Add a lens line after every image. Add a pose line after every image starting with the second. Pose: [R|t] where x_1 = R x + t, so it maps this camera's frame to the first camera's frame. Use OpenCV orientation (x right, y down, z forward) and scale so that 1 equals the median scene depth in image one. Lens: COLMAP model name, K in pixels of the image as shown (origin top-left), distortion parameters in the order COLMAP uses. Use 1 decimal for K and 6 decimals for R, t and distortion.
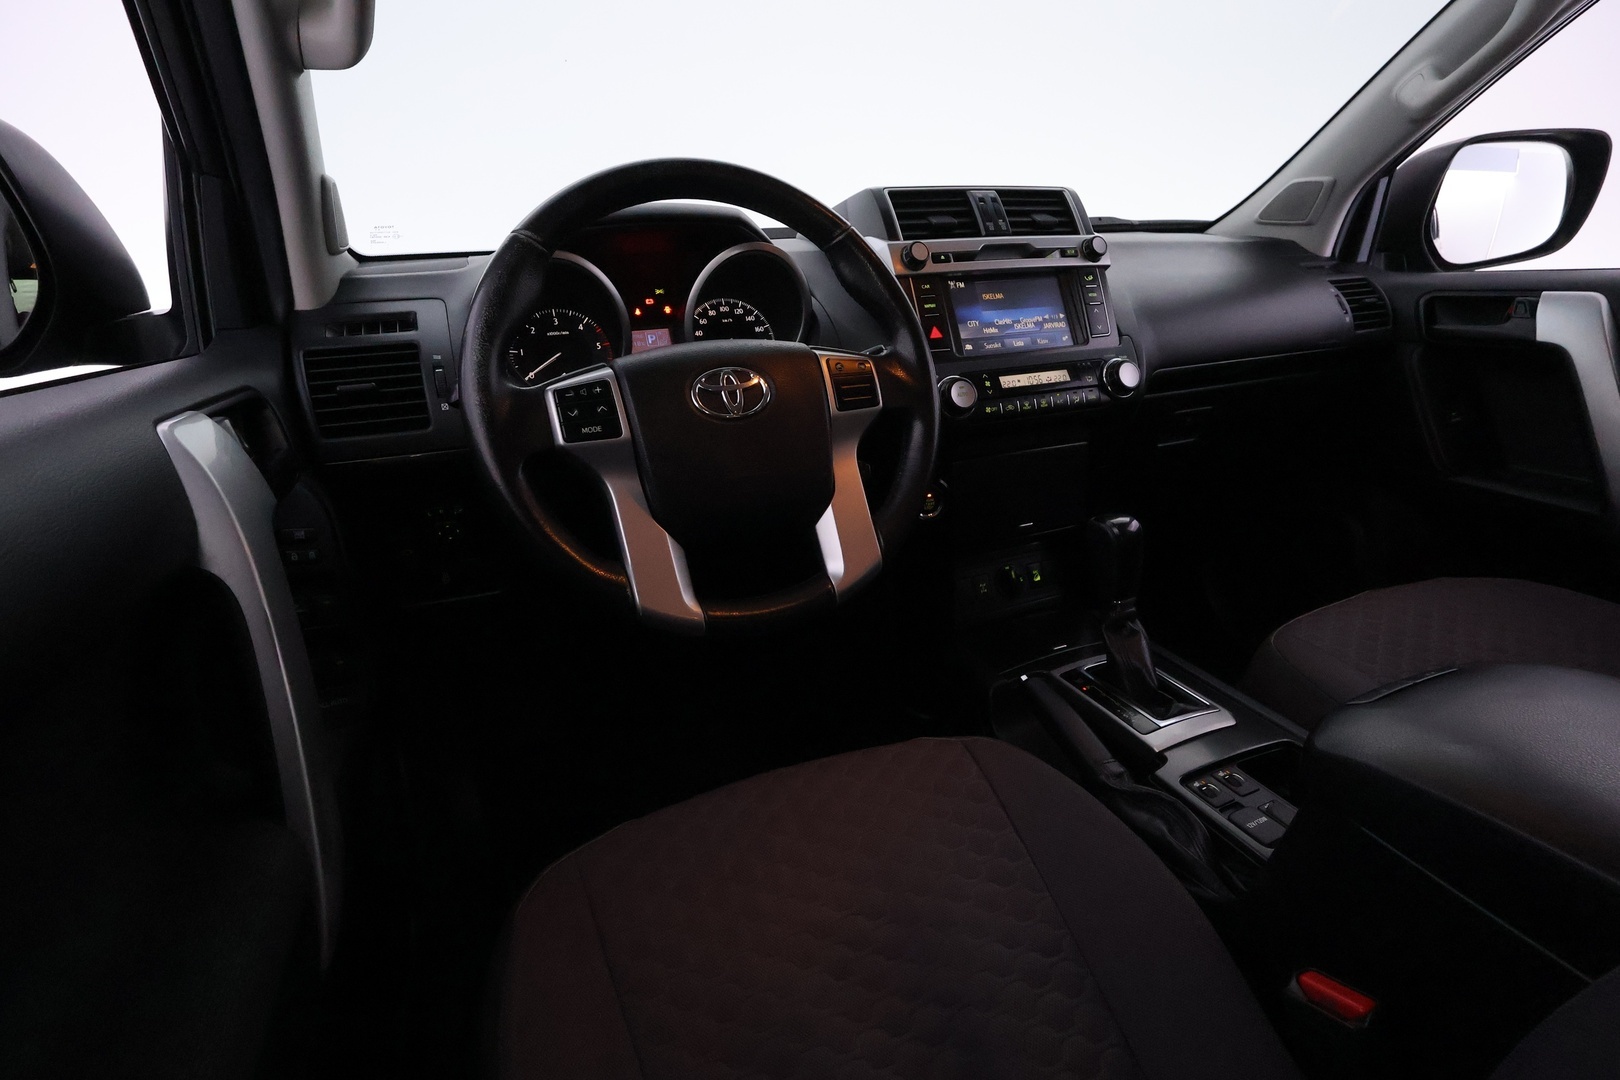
lens RADIAL K [[759.3, 0, 818.2], [0, 759.3, 538.6], [0, 0, 1]] dist [-0.005534, 0.001637]
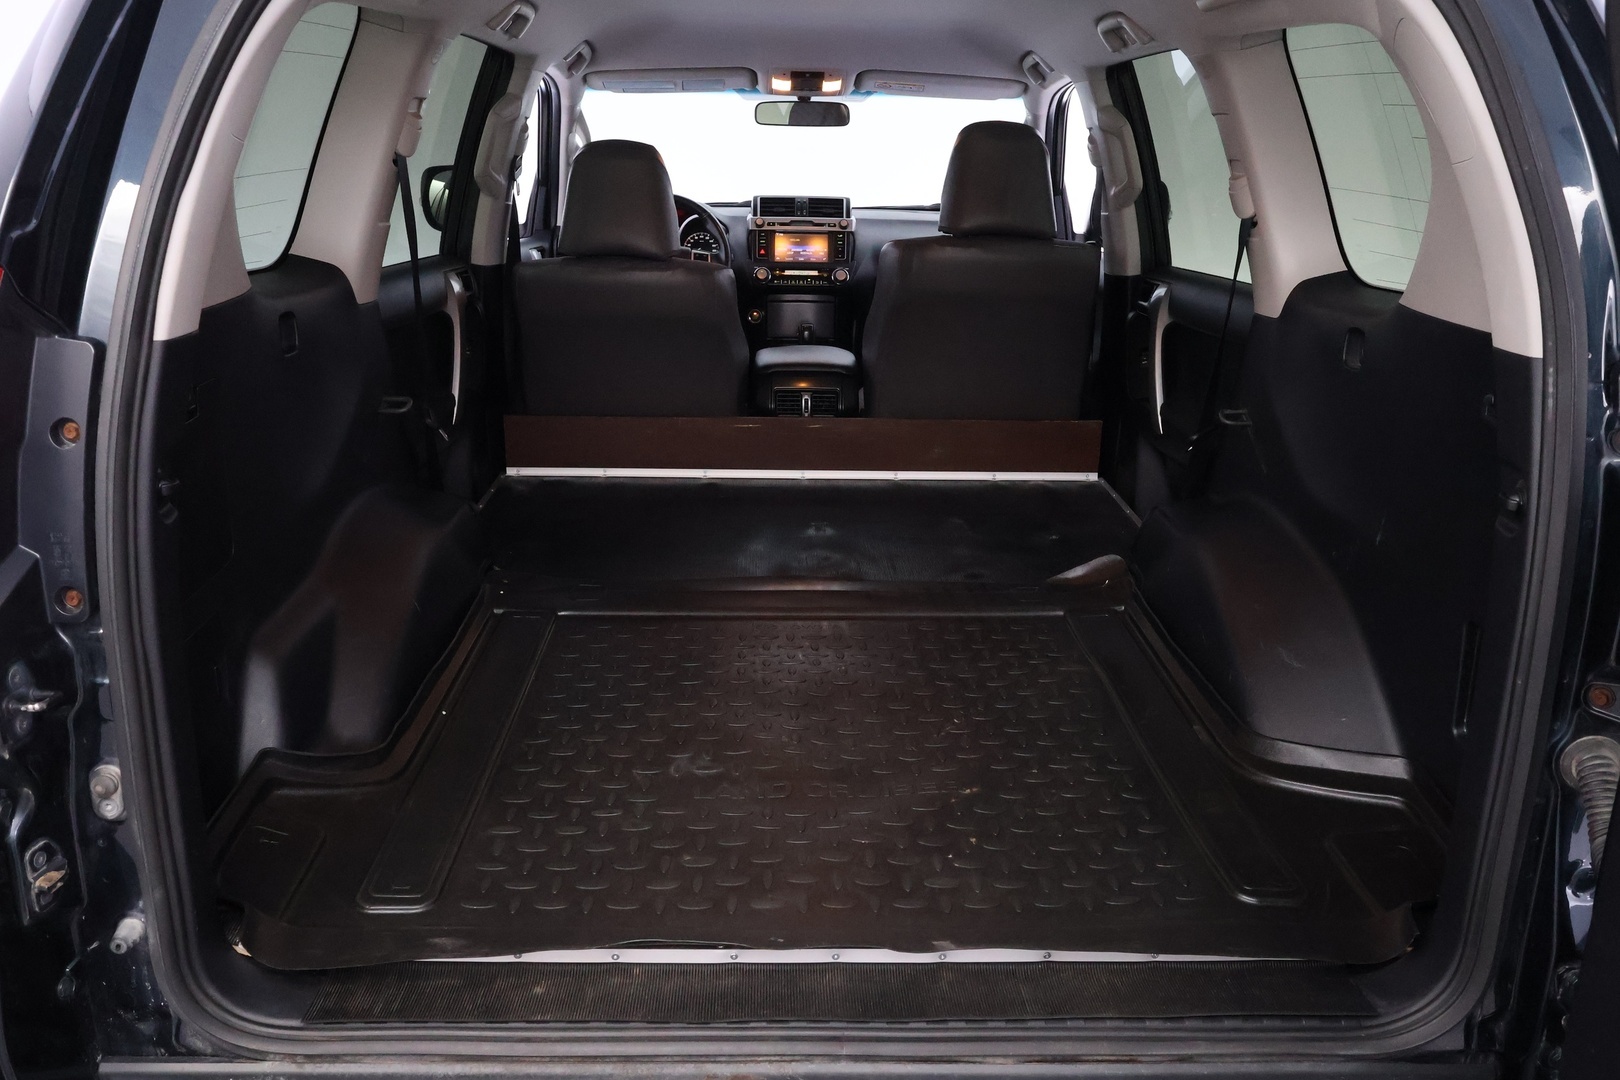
lens RADIAL K [[1293.6, 0, 848.3], [0, 1293.6, 548.3], [0, 0, 1]] dist [-0.004173, 0.018721]
pose [[0.924817, 0.160964, -0.344681, 2.055144], [-0.178847, 0.983663, -0.020500, 0.749466], [0.335750, 0.080604, 0.938496, -2.909699]]
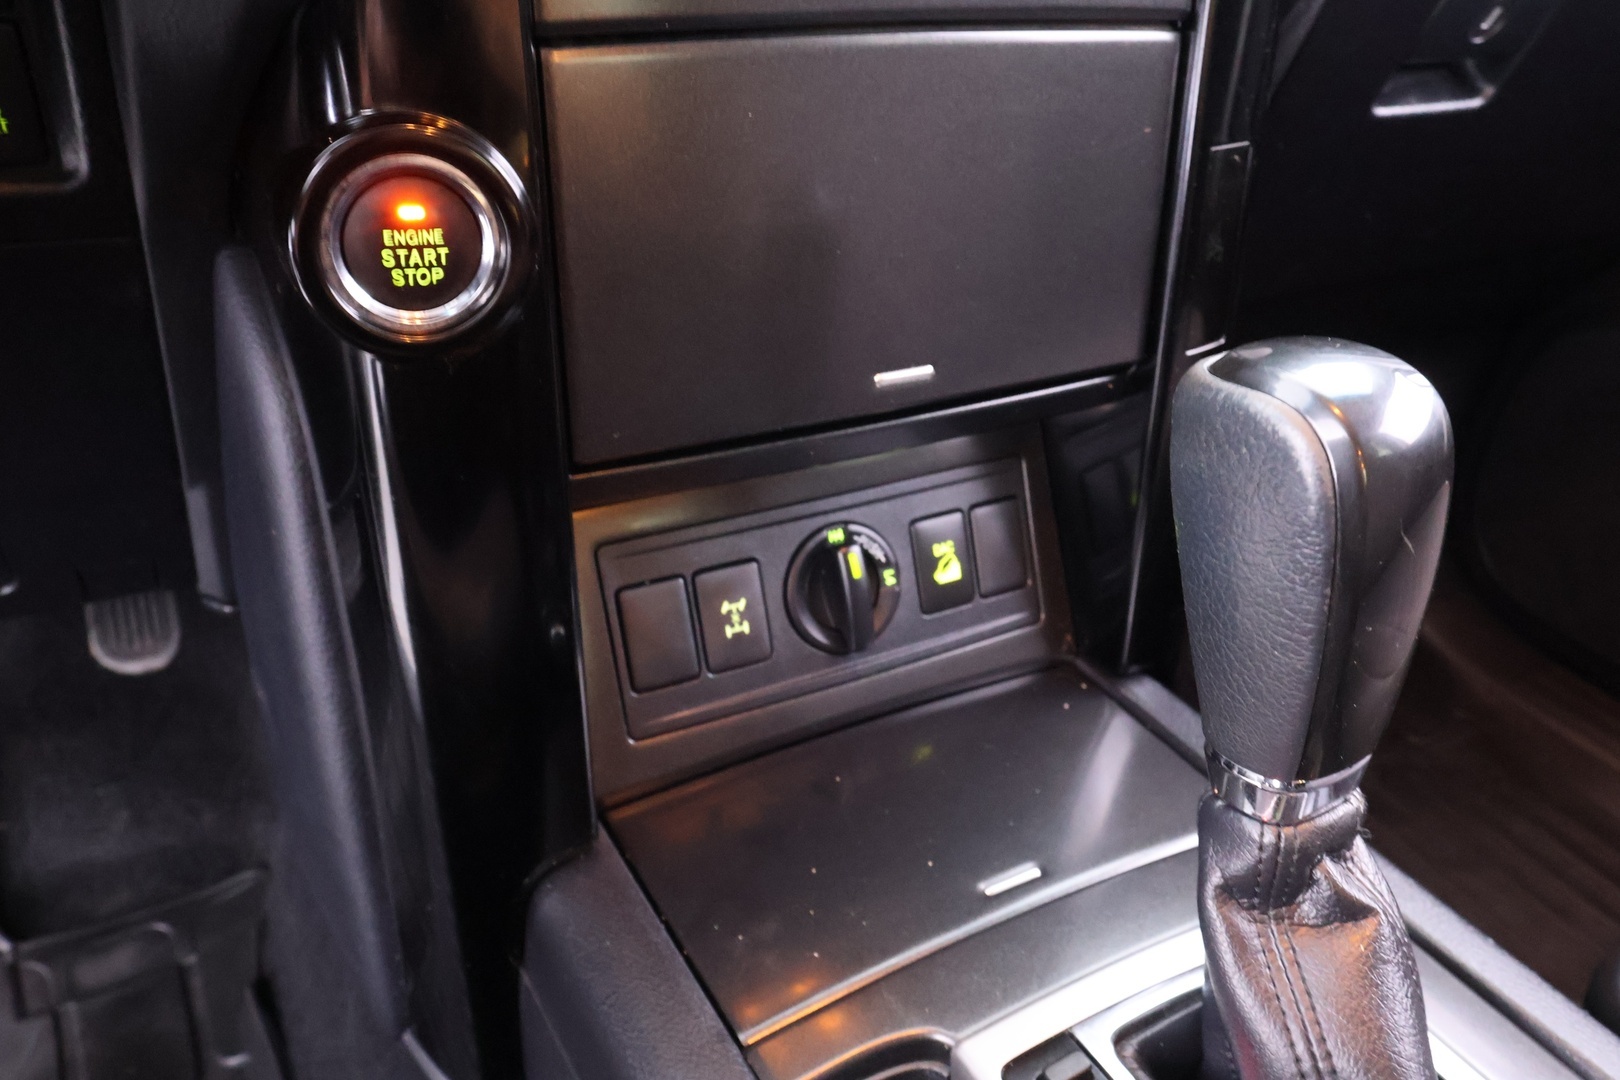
lens RADIAL K [[1293.6, 0, 803.6], [0, 1293.6, 547.4], [0, 0, 1]] dist [-0.004173, 0.018721]
pose [[0.990949, 0.013299, 0.133576, 0.200462], [-0.033075, 0.988592, 0.146945, -0.024873], [-0.130097, -0.150033, 0.980084, 0.634759]]
